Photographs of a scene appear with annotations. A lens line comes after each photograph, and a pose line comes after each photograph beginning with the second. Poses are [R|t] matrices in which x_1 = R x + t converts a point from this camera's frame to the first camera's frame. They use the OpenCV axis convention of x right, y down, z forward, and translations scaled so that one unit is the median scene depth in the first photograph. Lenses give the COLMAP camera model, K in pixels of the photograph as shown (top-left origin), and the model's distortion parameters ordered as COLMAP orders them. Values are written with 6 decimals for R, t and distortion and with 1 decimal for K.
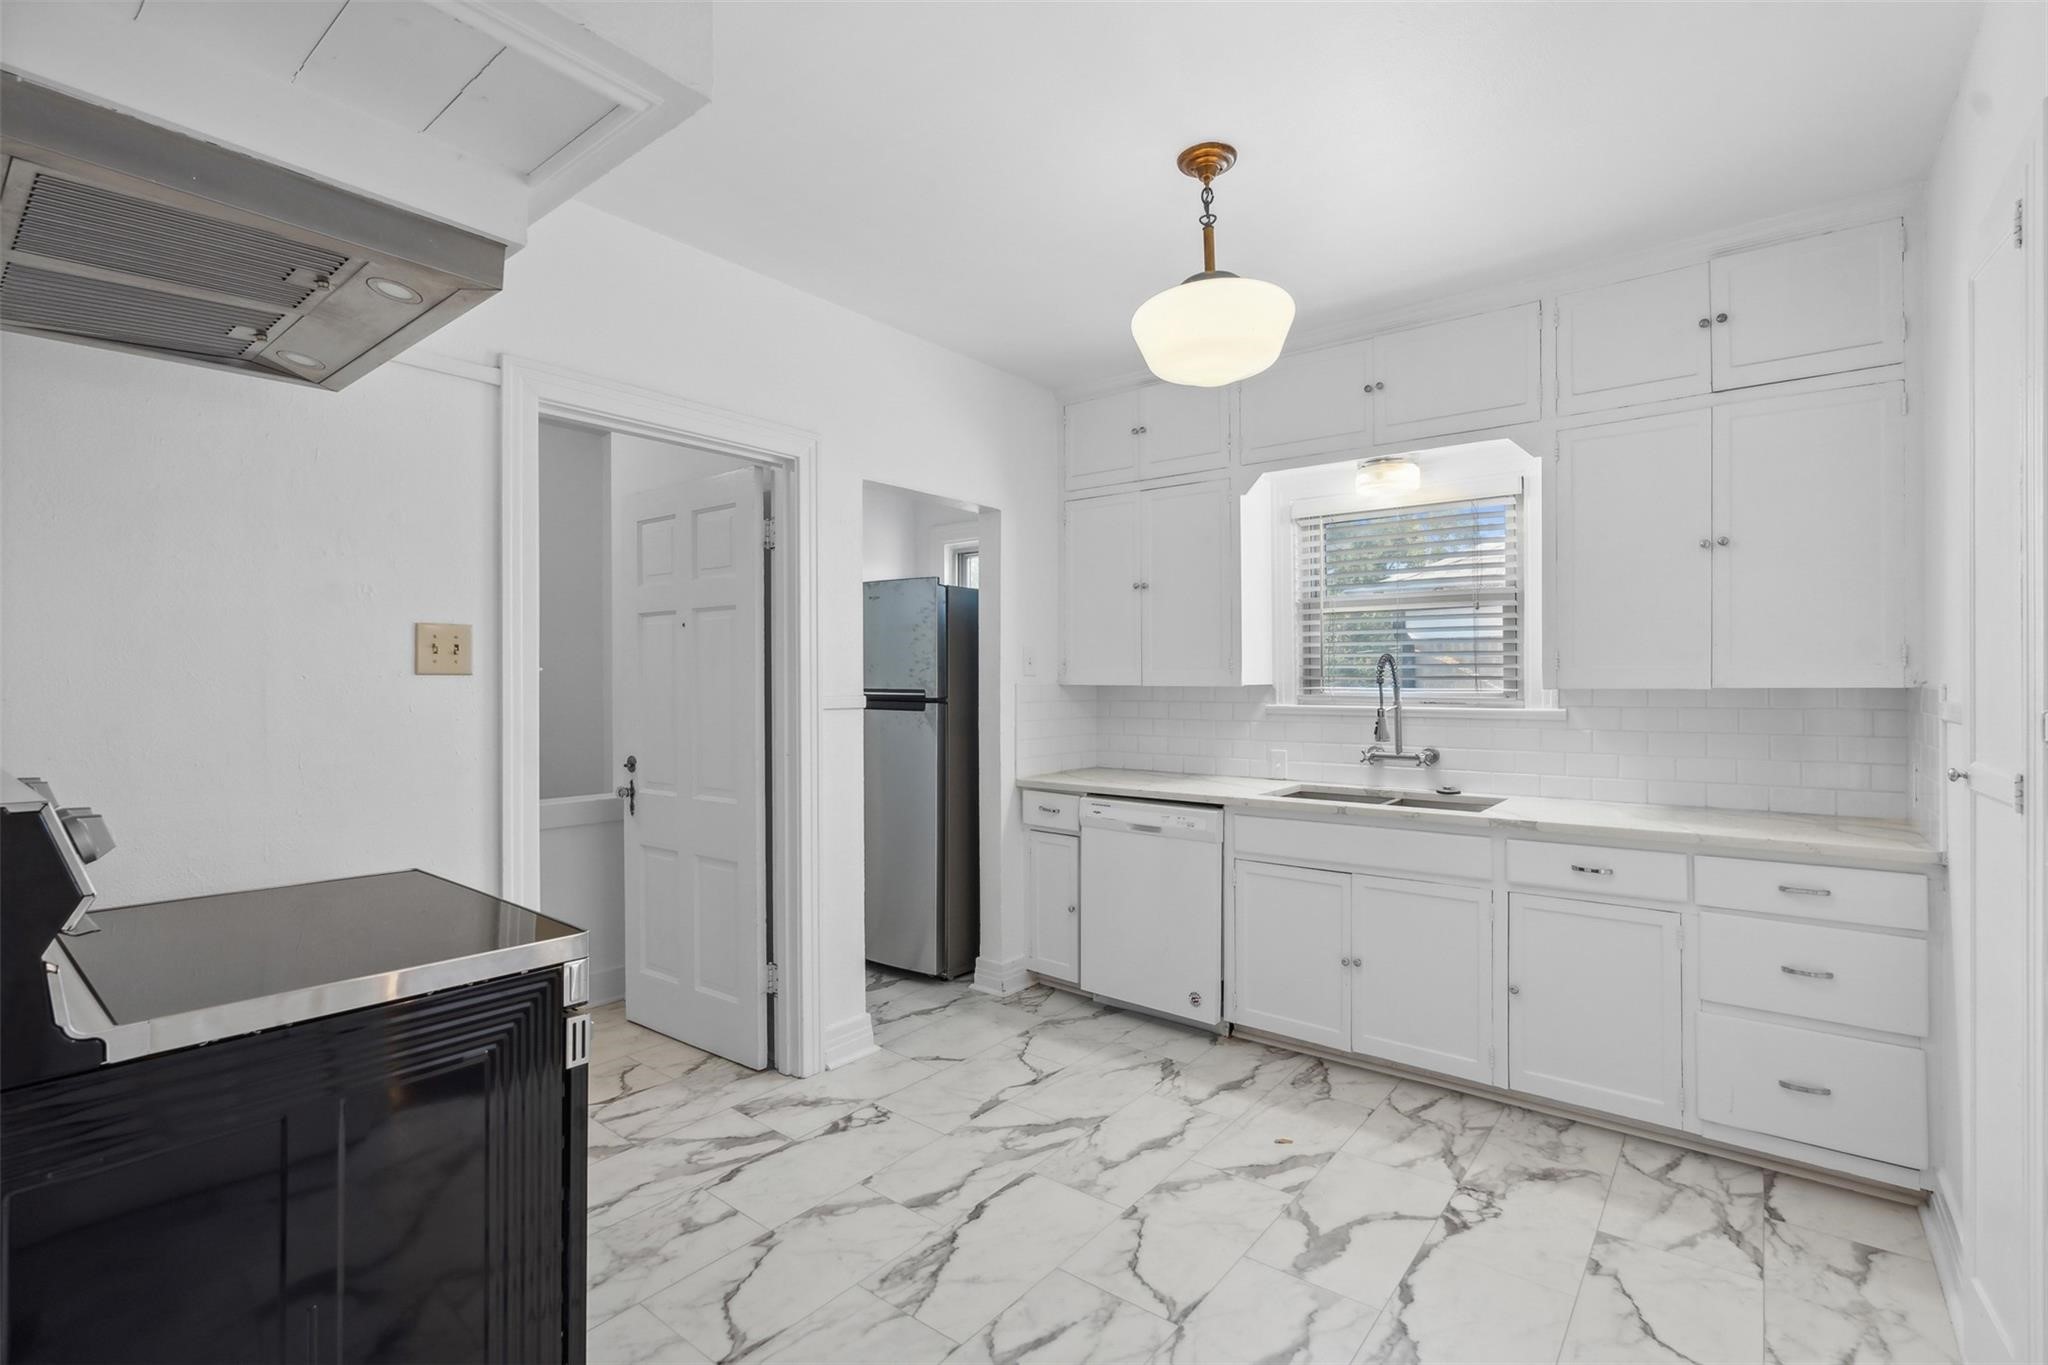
lens RADIAL K [[929.8, 0, 1034.1], [0, 929.8, 677.3], [0, 0, 1]] dist [-0.008883, 0.003680]
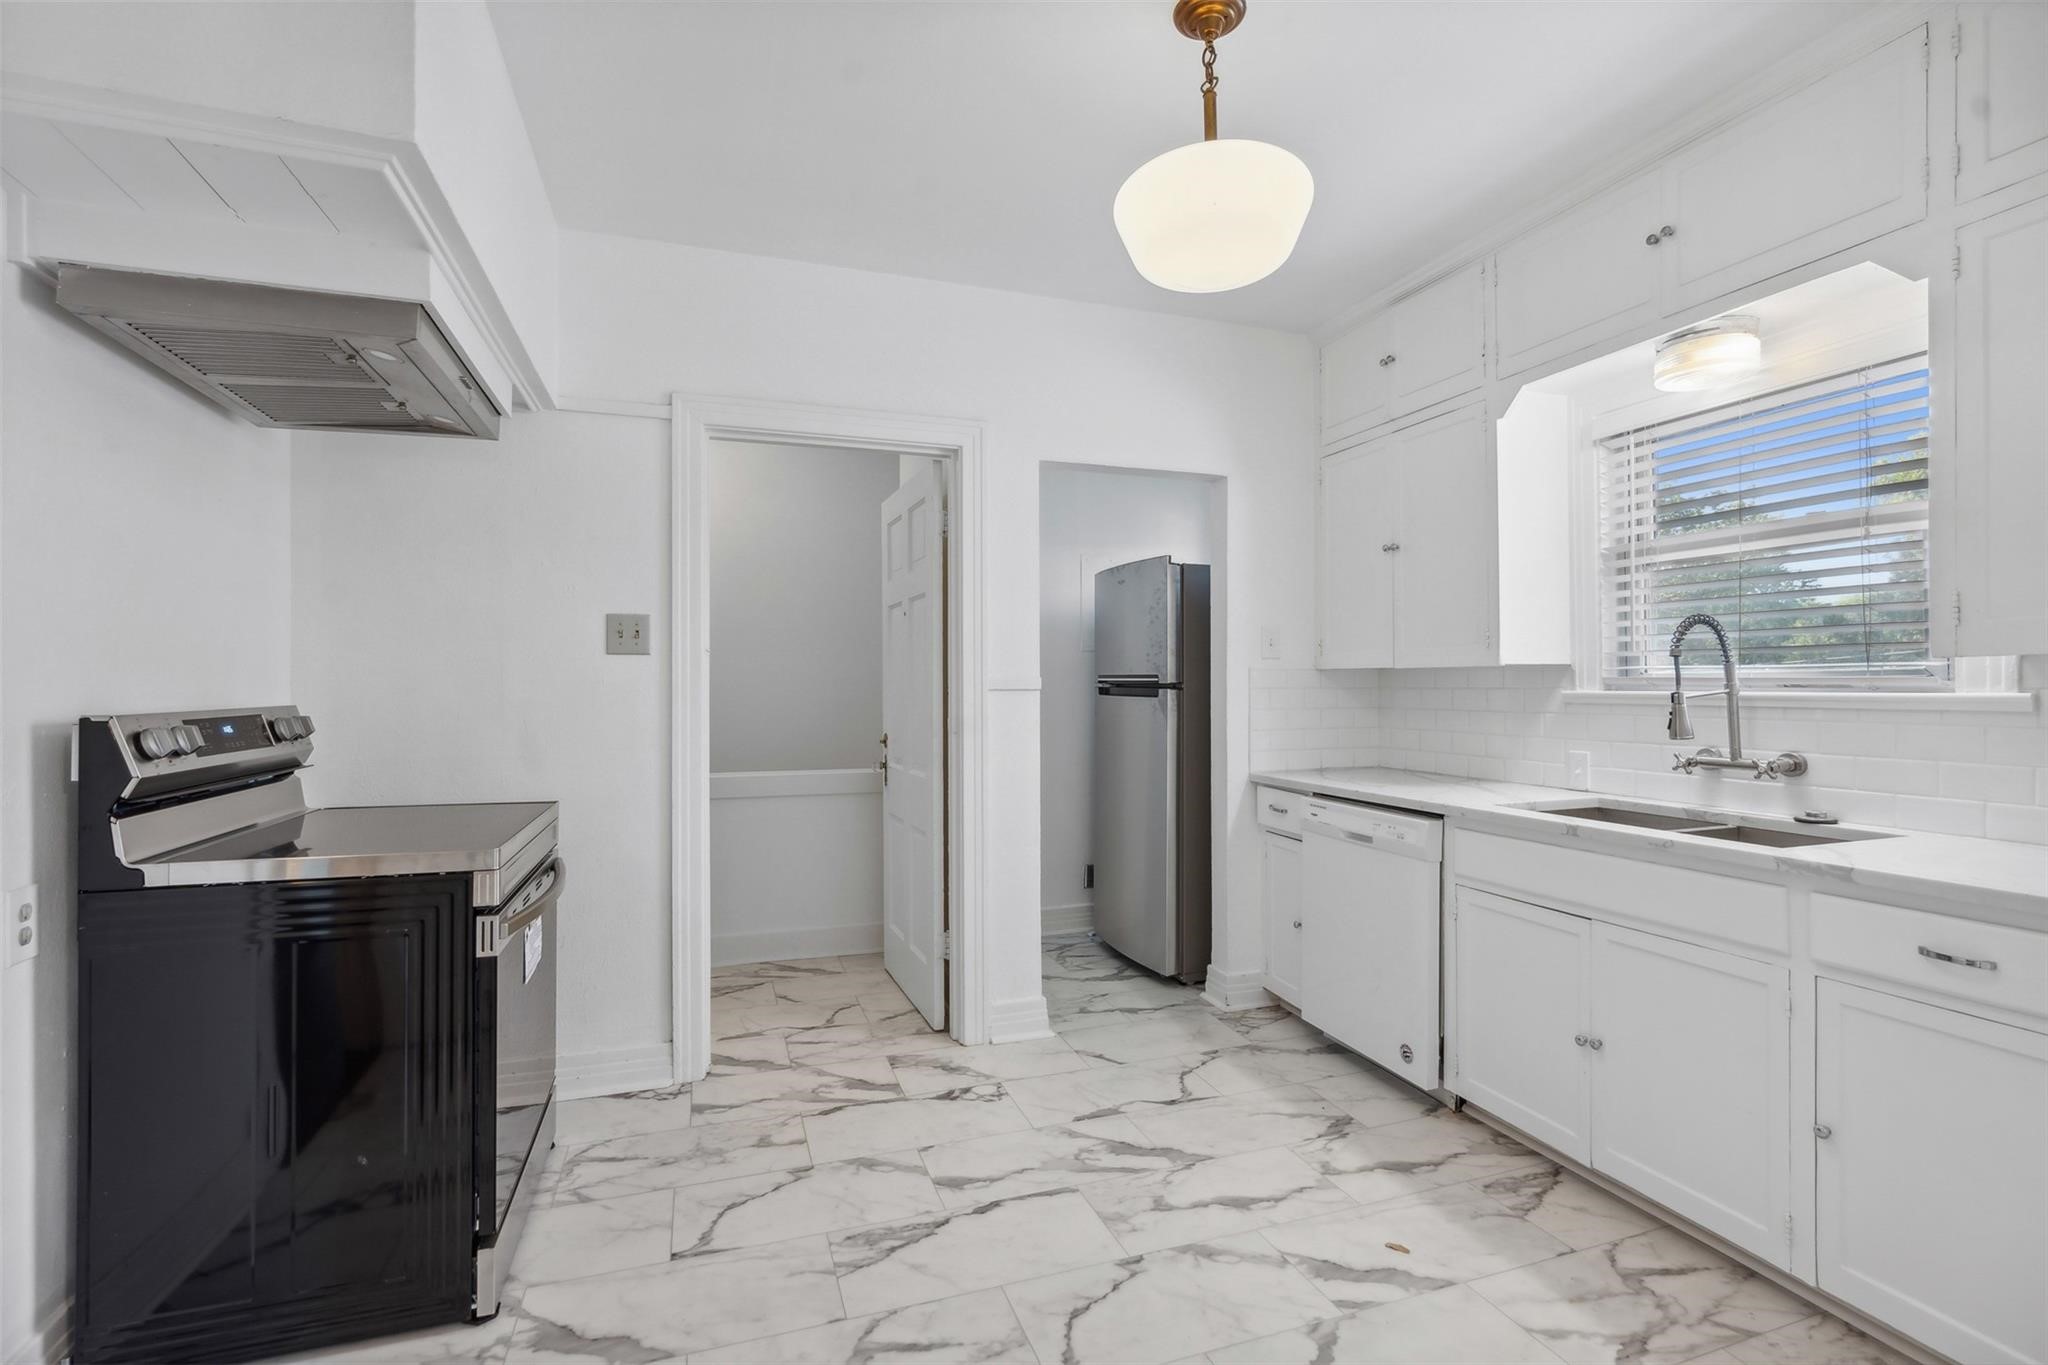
lens RADIAL K [[929.8, 0, 1020.3], [0, 929.8, 682.5], [0, 0, 1]] dist [-0.008883, 0.003680]
pose [[0.843894, -0.001586, -0.536507, 0.364063], [0.002914, 0.999994, 0.001628, 0.025760], [0.536502, -0.002937, 0.843894, 0.161952]]
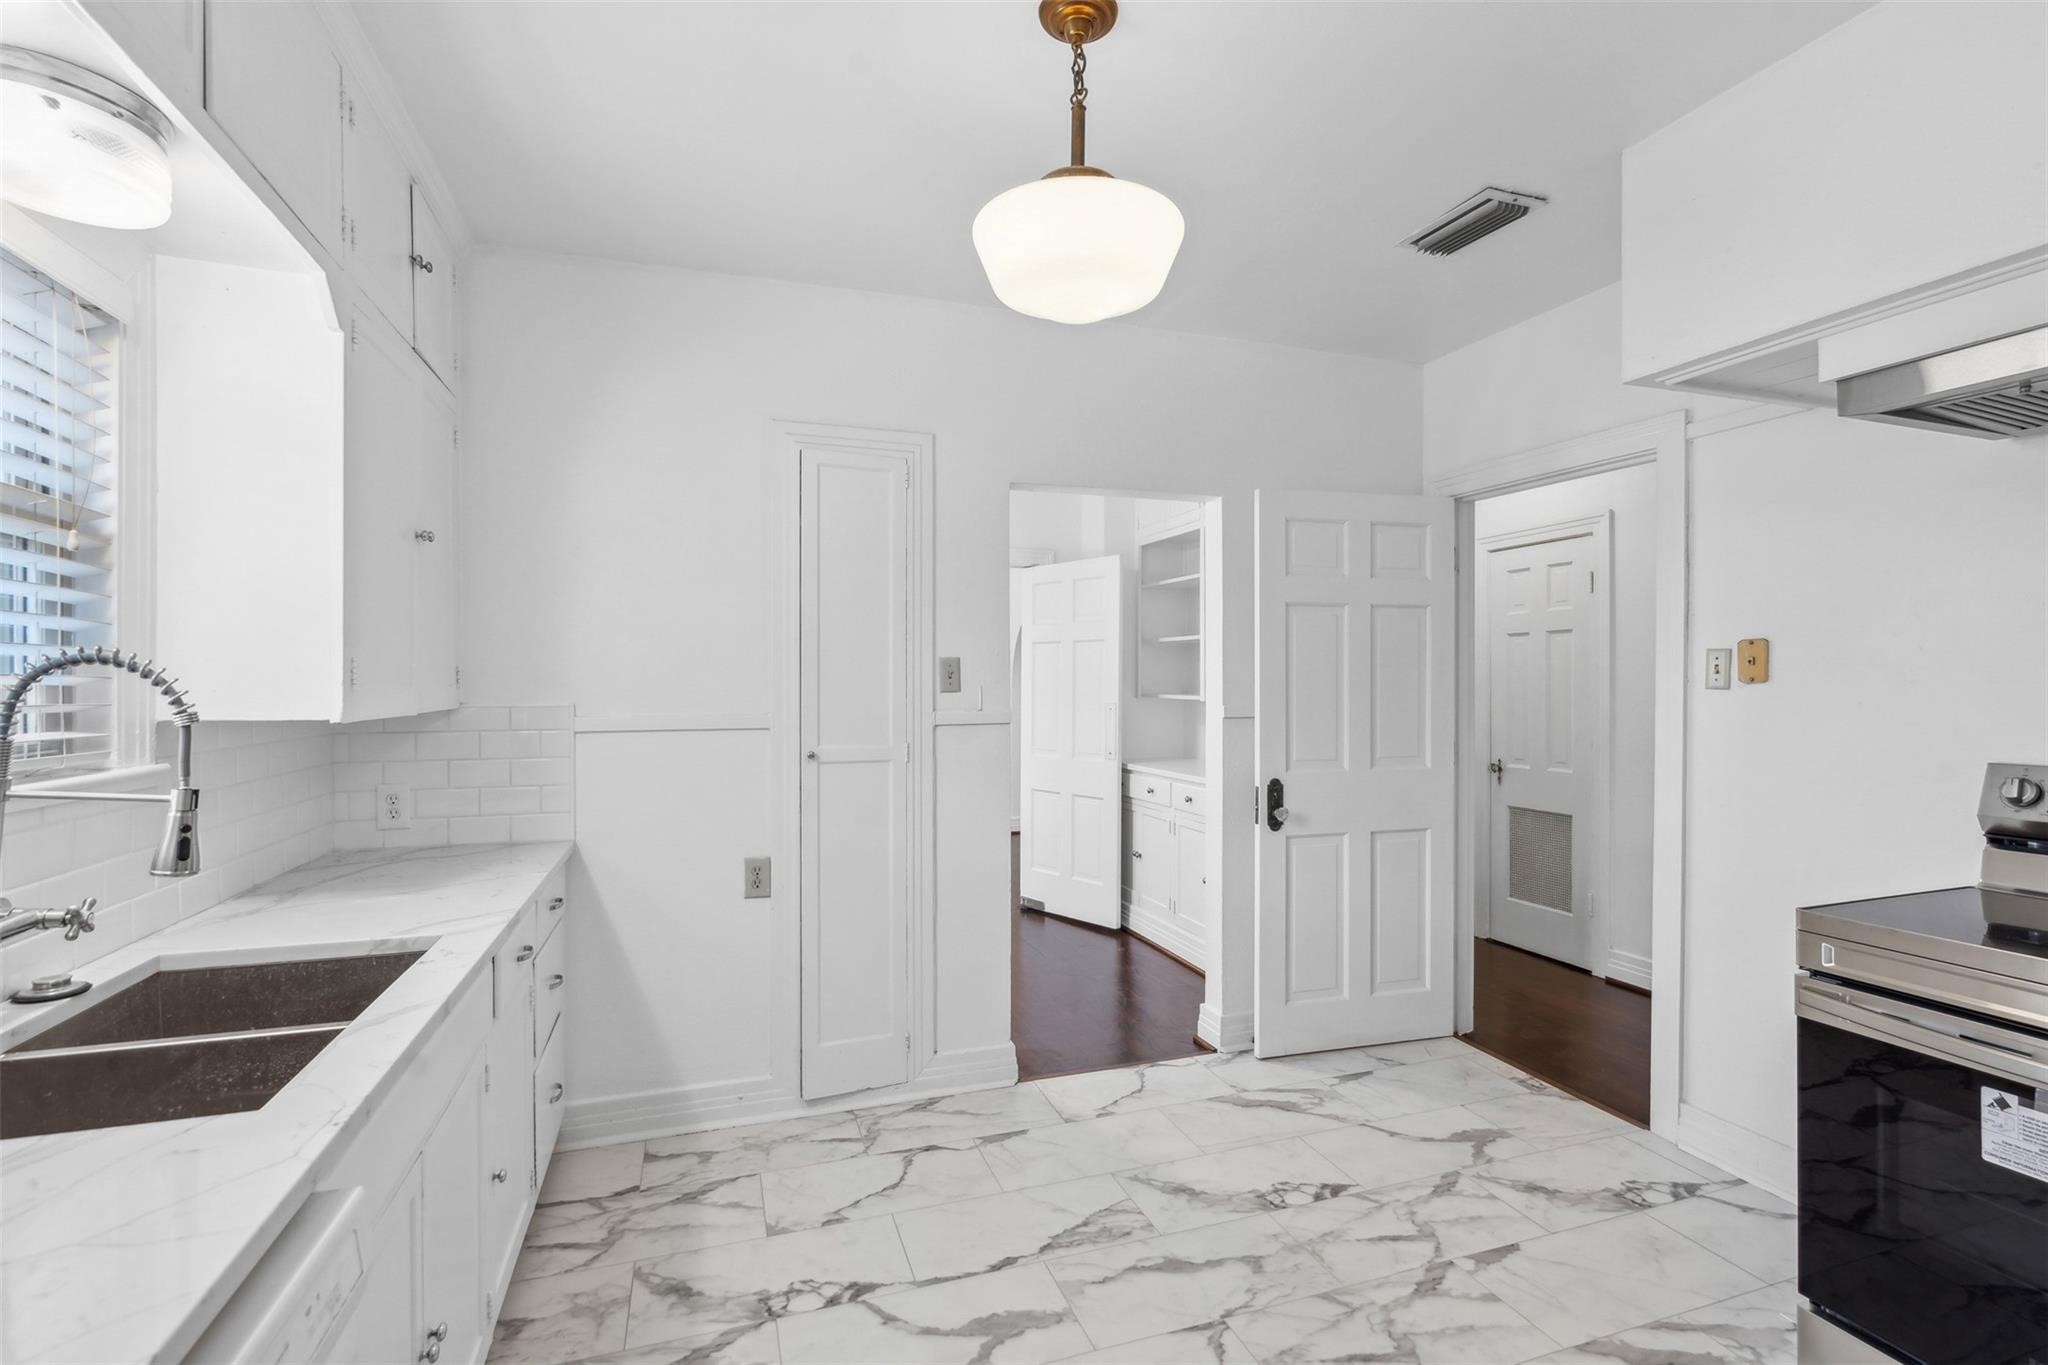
lens RADIAL K [[929.8, 0, 1021.3], [0, 929.8, 690.3], [0, 0, 1]] dist [-0.008883, 0.003680]
pose [[-0.834977, 0.003074, 0.550276, -0.176664], [0.003069, 0.999995, -0.000929, -0.008400], [-0.550276, 0.000913, -0.834982, 1.524094]]
